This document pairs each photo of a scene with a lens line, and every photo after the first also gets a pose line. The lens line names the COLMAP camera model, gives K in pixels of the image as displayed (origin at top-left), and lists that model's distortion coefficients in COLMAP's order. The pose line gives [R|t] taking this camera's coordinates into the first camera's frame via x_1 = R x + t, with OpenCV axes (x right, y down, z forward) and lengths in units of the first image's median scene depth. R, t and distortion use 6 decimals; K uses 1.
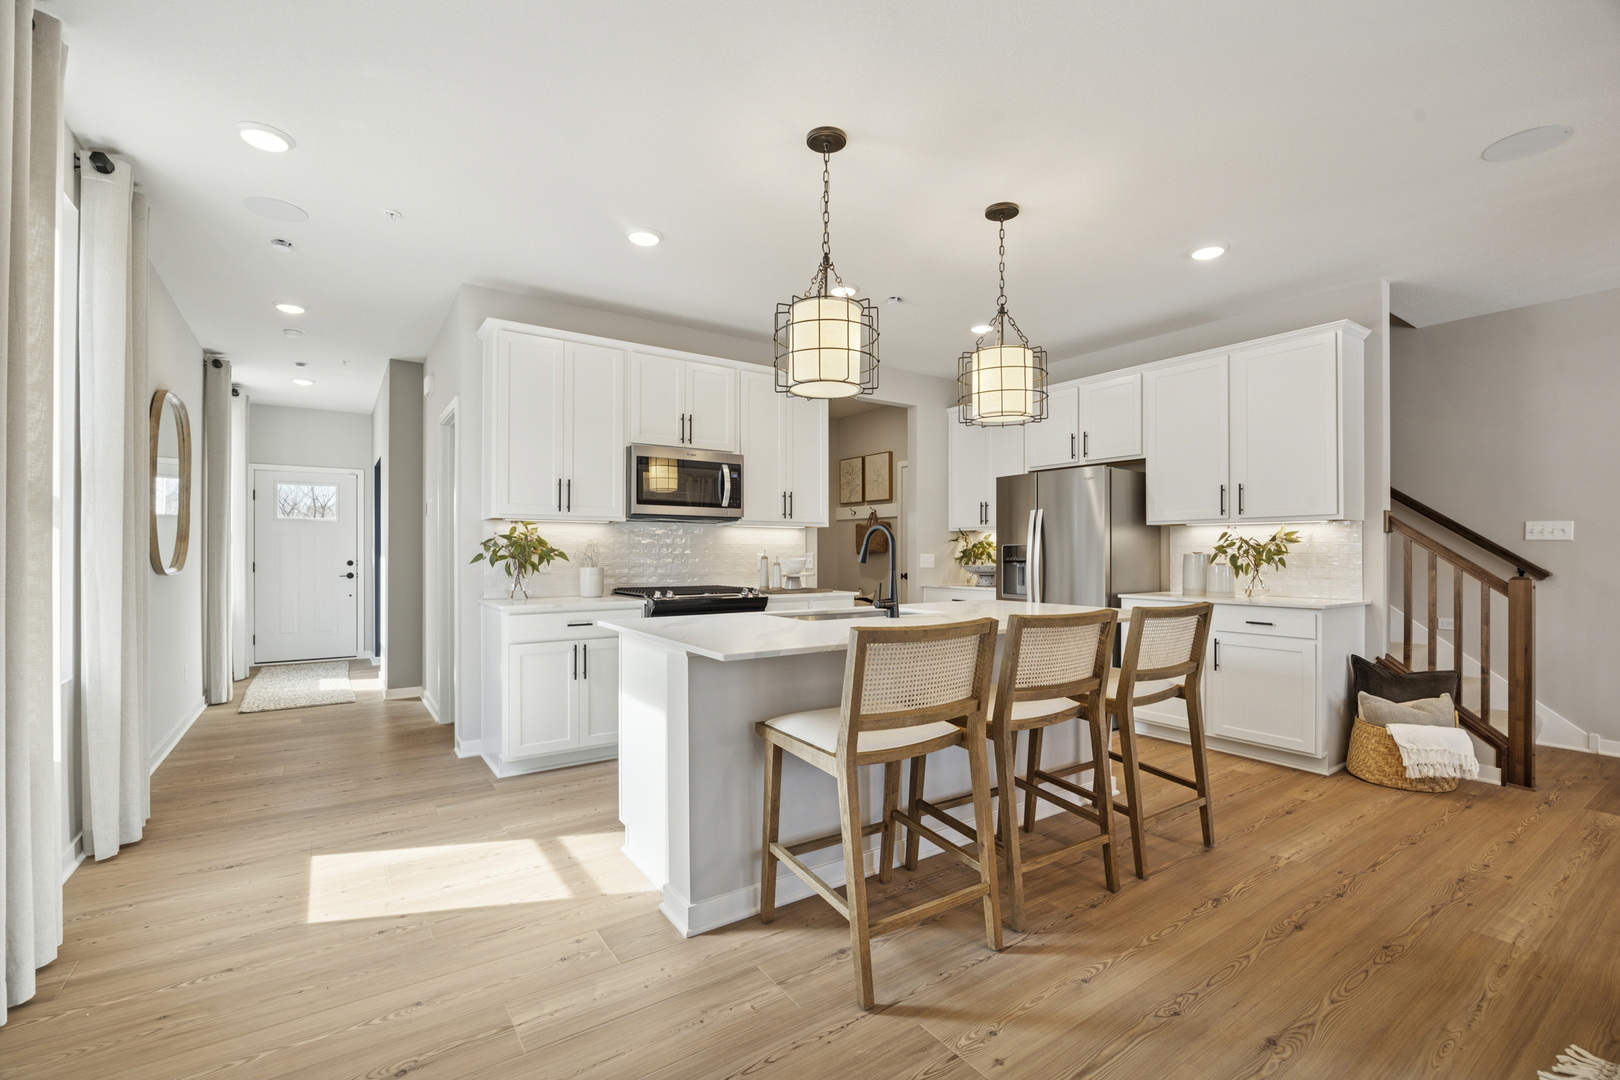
lens RADIAL K [[696.2, 0, 808.2], [0, 696.2, 555.4], [0, 0, 1]] dist [-0.012389, -0.000033]
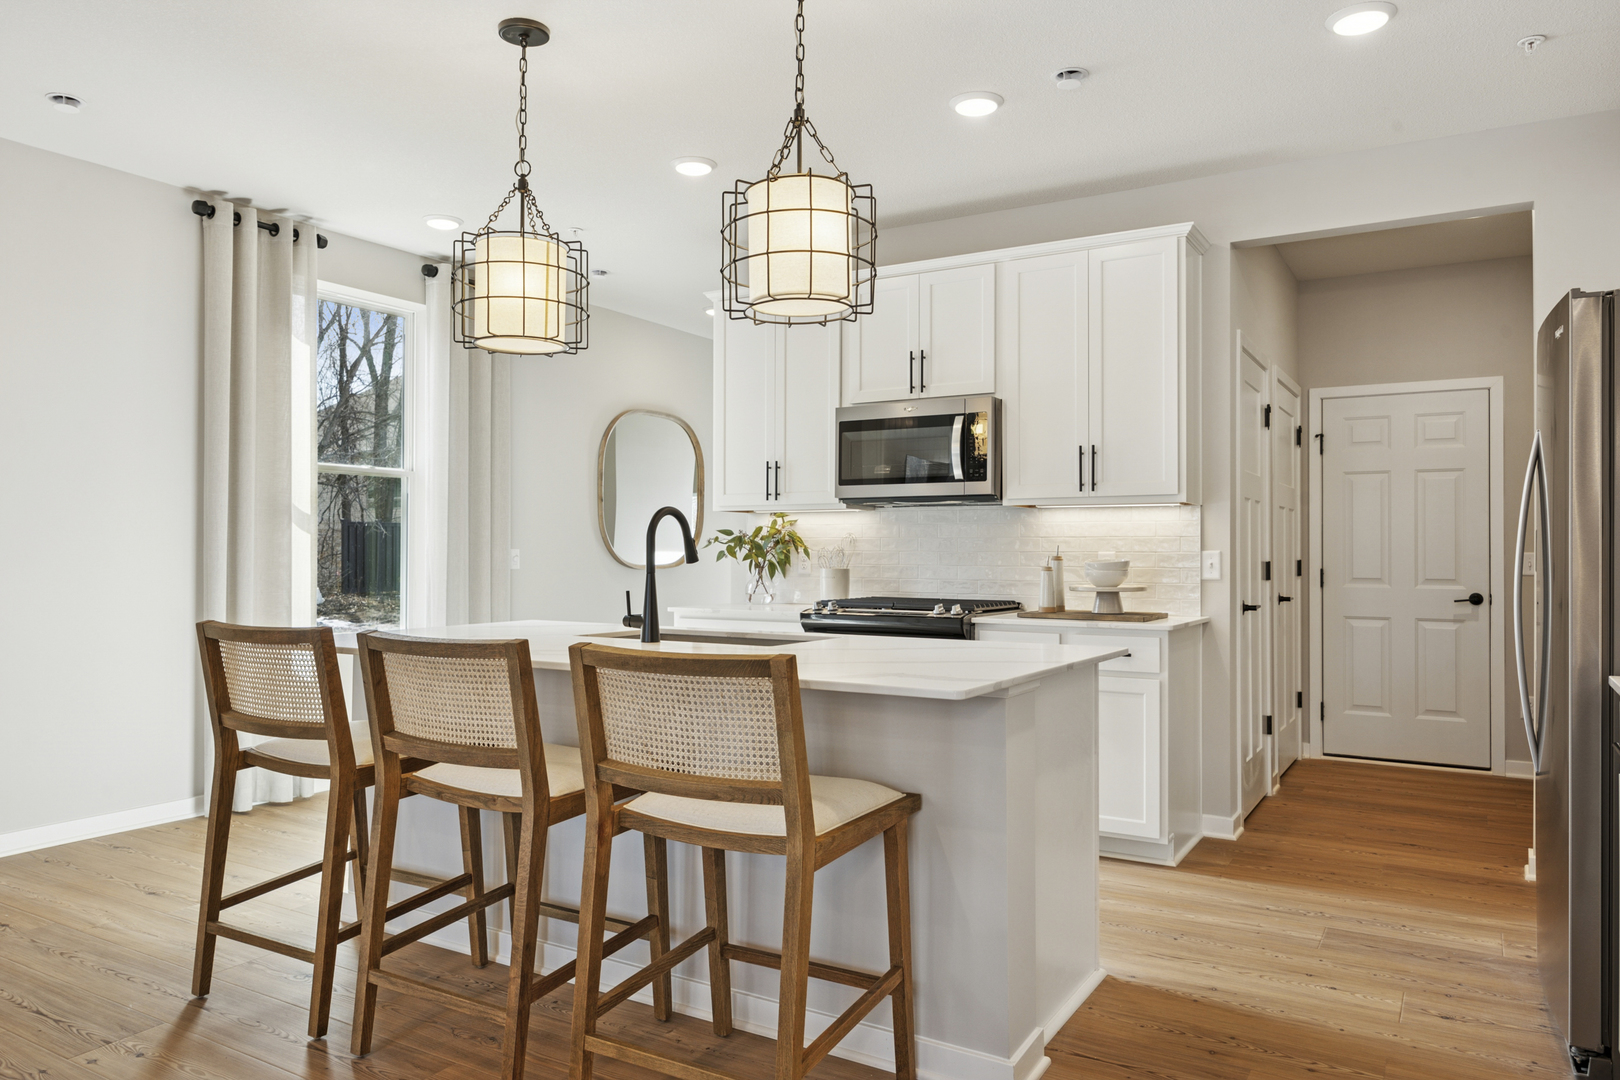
lens RADIAL K [[1130.8, 0, 857.7], [0, 1130.8, 526.7], [0, 0, 1]] dist [0.035947, -0.002074]
pose [[0.441282, -0.021955, -0.897100, 1.118078], [-0.003968, 0.999643, -0.026416, 0.004932], [0.897360, 0.015217, 0.441038, 0.616260]]
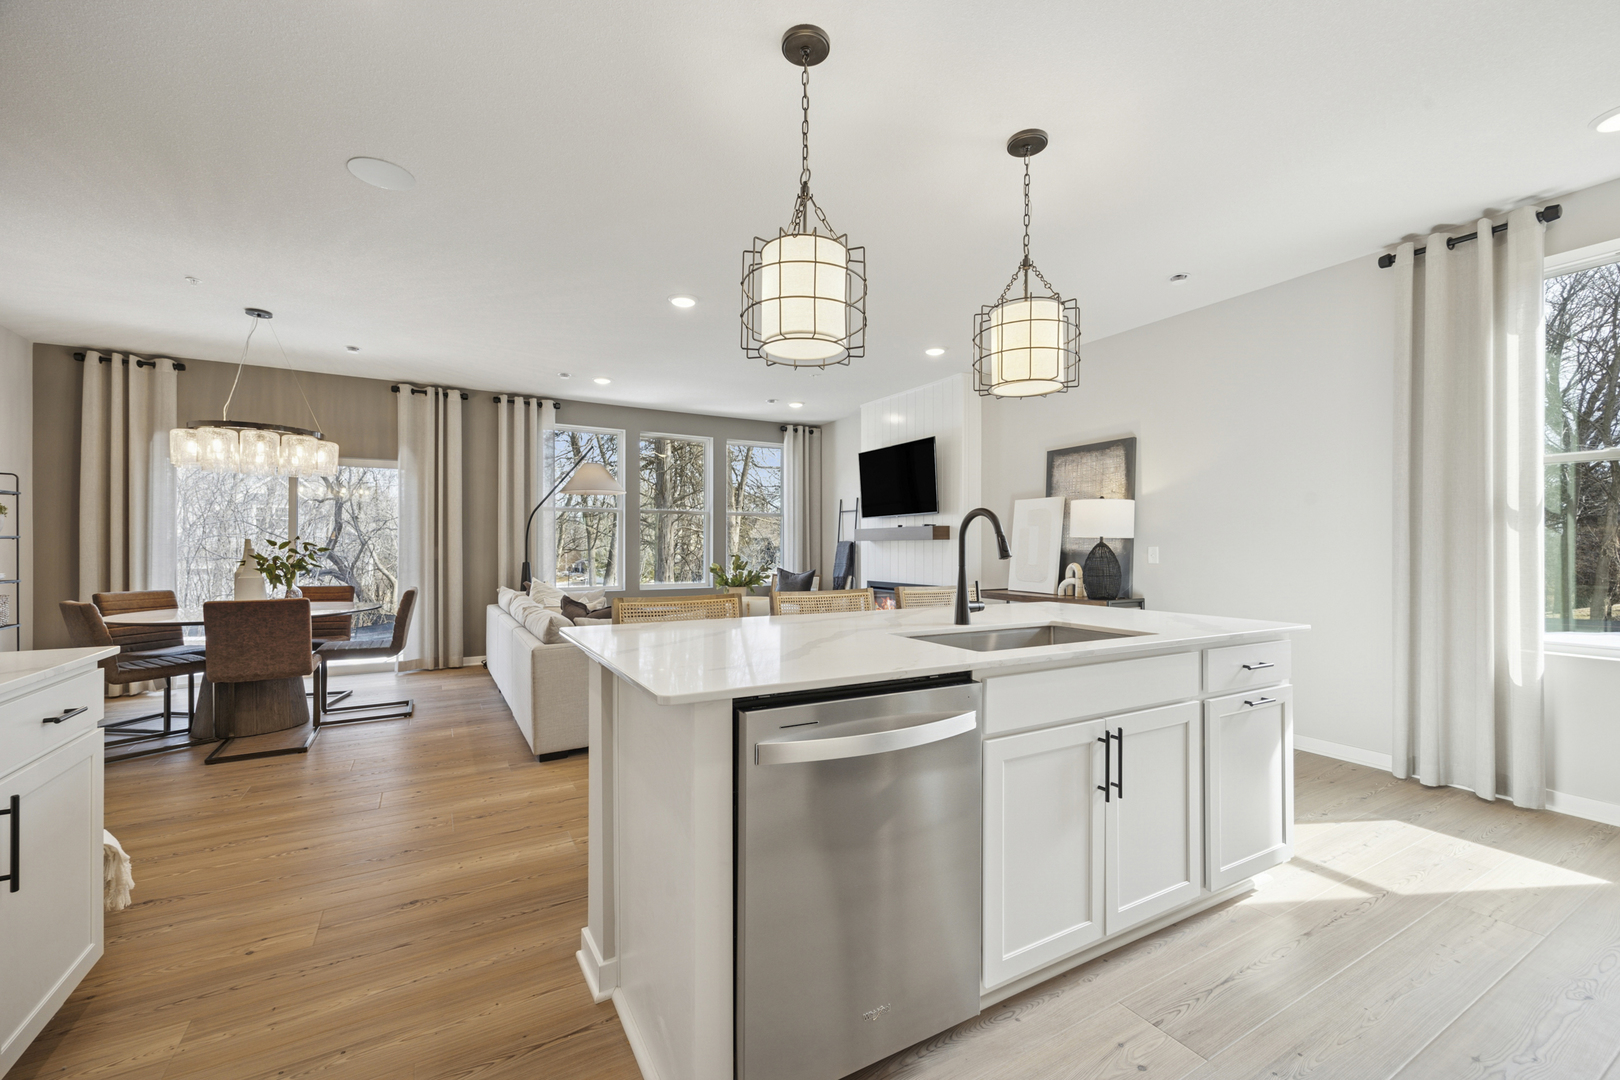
lens RADIAL K [[675.3, 0, 810.0], [0, 675.3, 540.0], [0, 0, 1]] dist [0.016624, 0.000033]
pose [[-0.997375, -0.000593, 0.072405, 0.219645], [-0.000946, 0.999988, -0.004829, -0.005722], [-0.072402, -0.004885, -0.997364, 1.627662]]
